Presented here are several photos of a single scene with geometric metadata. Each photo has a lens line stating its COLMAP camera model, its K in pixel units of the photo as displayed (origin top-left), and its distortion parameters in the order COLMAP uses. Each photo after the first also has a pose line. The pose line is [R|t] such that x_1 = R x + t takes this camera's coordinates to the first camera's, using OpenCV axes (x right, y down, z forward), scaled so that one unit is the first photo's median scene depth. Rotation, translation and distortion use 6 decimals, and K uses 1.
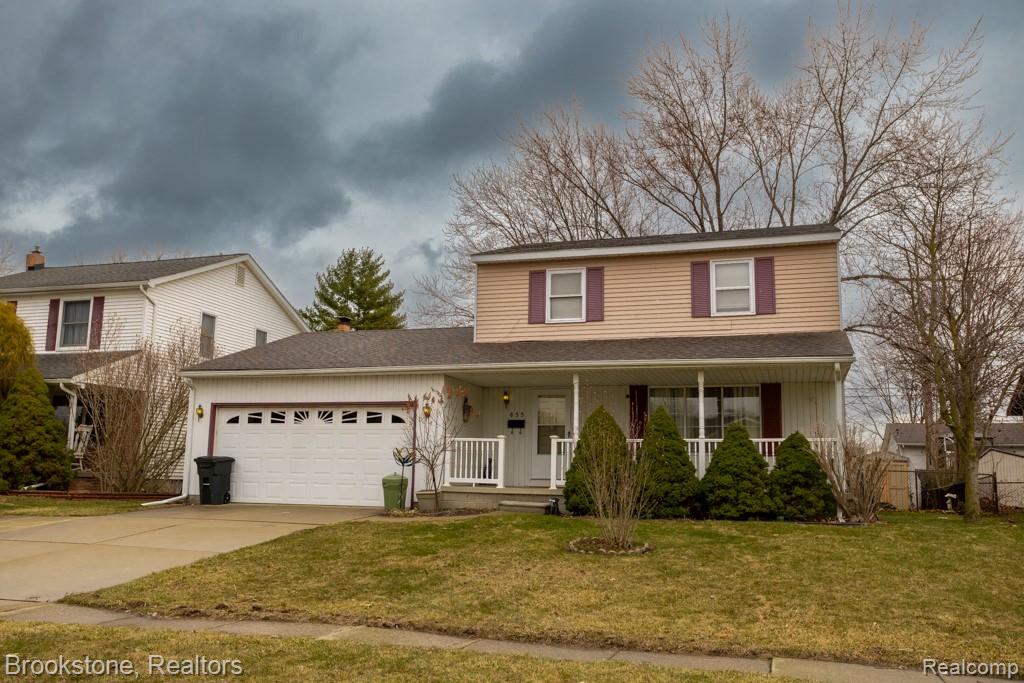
lens RADIAL K [[879.1, 0, 512.0], [0, 879.1, 341.5], [0, 0, 1]] dist [-0.006013, -0.007678]
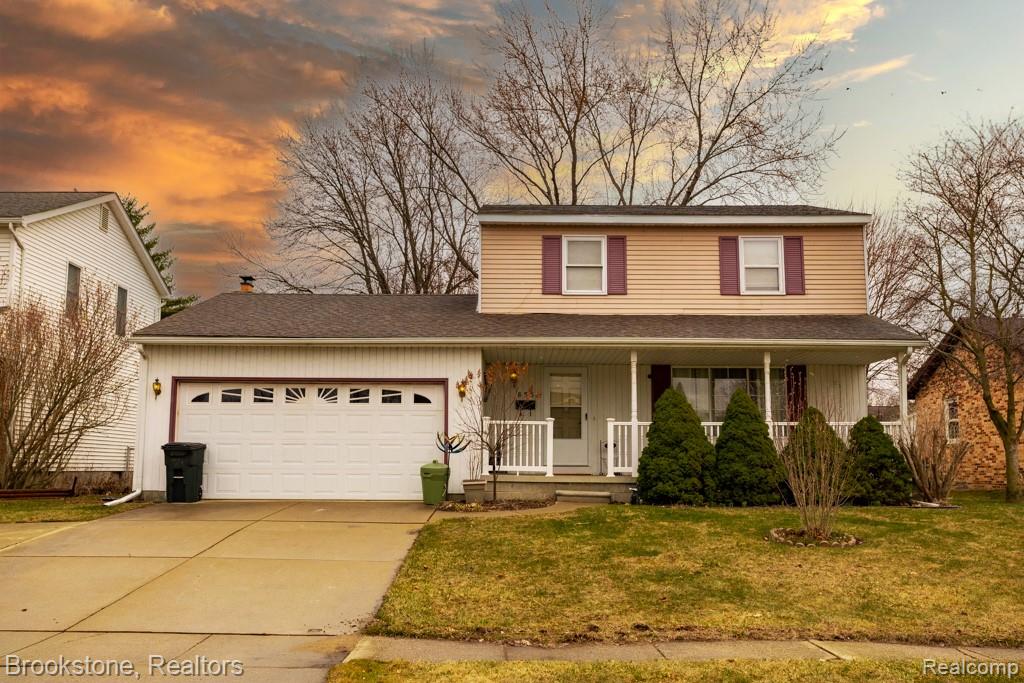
lens RADIAL K [[941.2, 0, 512.0], [0, 941.2, 341.5], [0, 0, 1]] dist [-0.000343, 0.018653]
pose [[0.954921, 0.026293, 0.295695, -0.307791], [-0.034521, 0.999147, 0.022641, 0.007849], [-0.294847, -0.031828, 0.955014, 0.088355]]
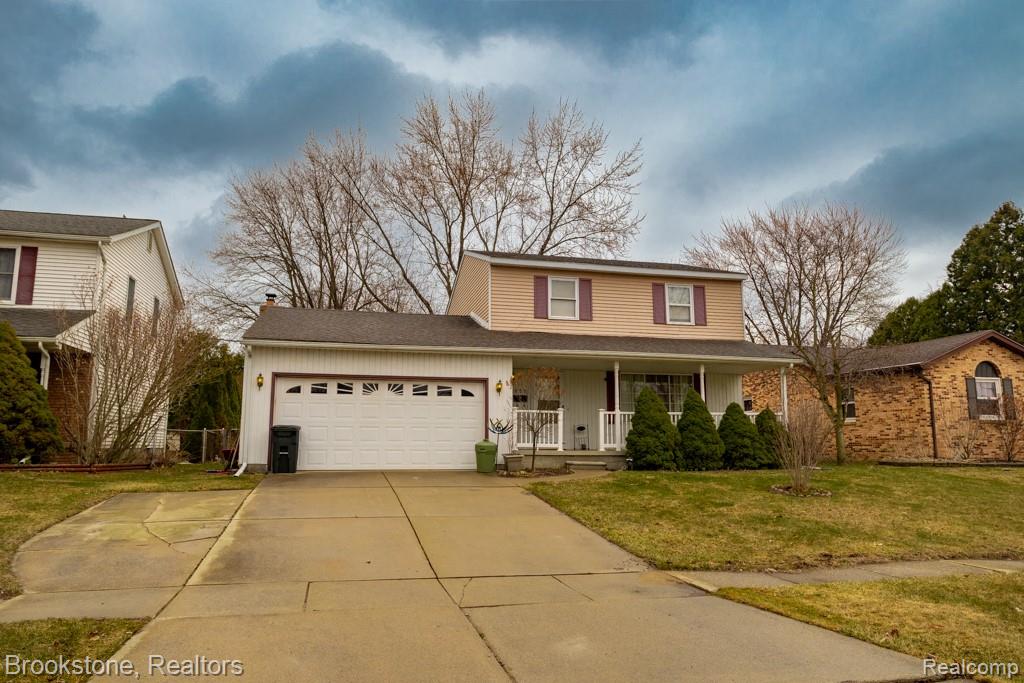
lens RADIAL K [[679.9, 0, 512.0], [0, 679.9, 341.5], [0, 0, 1]] dist [-0.016240, -0.000437]
pose [[0.855444, 0.061632, 0.514215, -0.520128], [-0.067503, 0.997693, -0.007282, 0.022721], [-0.513477, -0.028481, 0.857630, 0.201090]]
